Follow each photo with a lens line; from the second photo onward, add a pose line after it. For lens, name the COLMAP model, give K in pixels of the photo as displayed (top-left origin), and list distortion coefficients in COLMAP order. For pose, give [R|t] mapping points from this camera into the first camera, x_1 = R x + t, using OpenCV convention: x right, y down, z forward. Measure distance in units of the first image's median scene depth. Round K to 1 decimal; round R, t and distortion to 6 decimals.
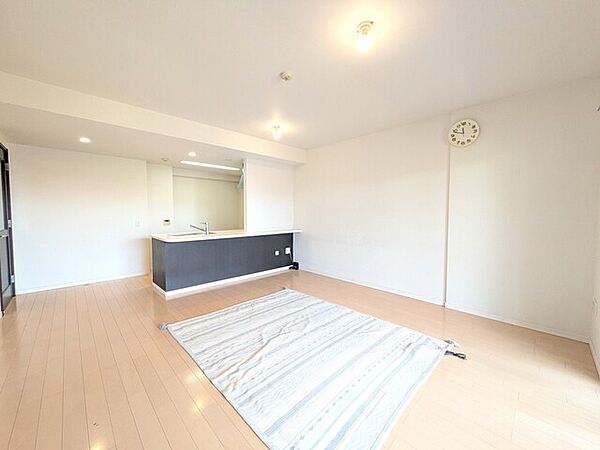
lens RADIAL K [[237.6, 0, 301.9], [0, 237.6, 223.7], [0, 0, 1]] dist [0.001780, -0.001186]
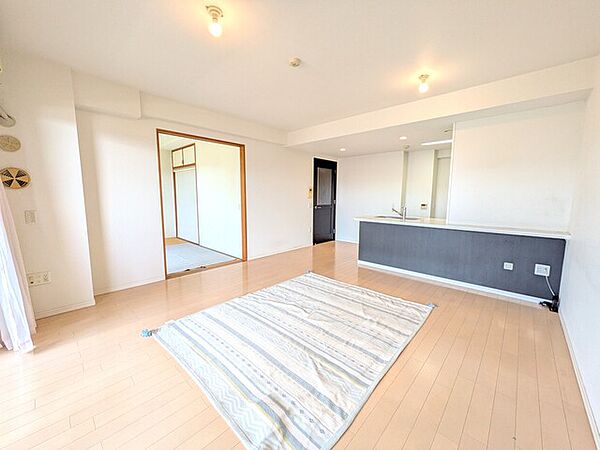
lens RADIAL K [[237.6, 0, 302.4], [0, 237.6, 225.0], [0, 0, 1]] dist [0.001780, -0.001186]
pose [[0.053673, 0.124062, -0.990822, 0.823243], [-0.059089, 0.990908, 0.120872, -0.040370], [0.996809, 0.052059, 0.060516, 0.799181]]
